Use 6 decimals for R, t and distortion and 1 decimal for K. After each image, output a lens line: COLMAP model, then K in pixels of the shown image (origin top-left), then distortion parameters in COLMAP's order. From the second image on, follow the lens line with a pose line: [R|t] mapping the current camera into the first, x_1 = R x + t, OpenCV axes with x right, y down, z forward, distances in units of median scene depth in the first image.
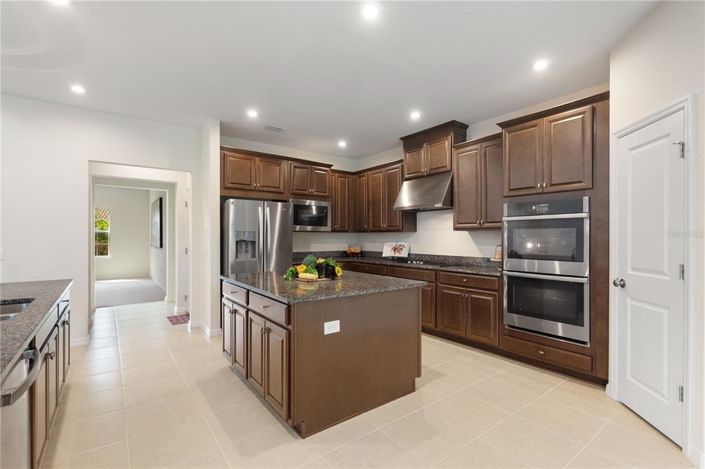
lens RADIAL K [[309.1, 0, 352.6], [0, 309.1, 238.5], [0, 0, 1]] dist [0.006374, 0.000136]
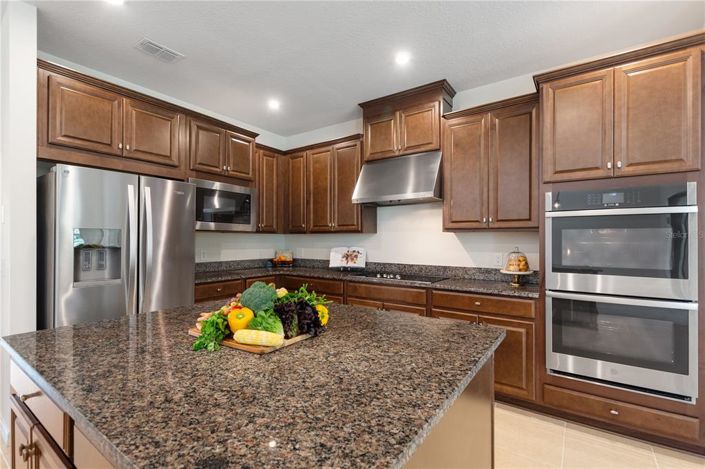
lens RADIAL K [[309.1, 0, 352.6], [0, 309.1, 238.5], [0, 0, 1]] dist [0.006374, 0.000136]
pose [[0.950312, 0.003946, 0.311275, -0.095238], [-0.001331, 0.999962, -0.008613, -0.002665], [-0.311297, 0.007770, 0.950281, 0.351791]]
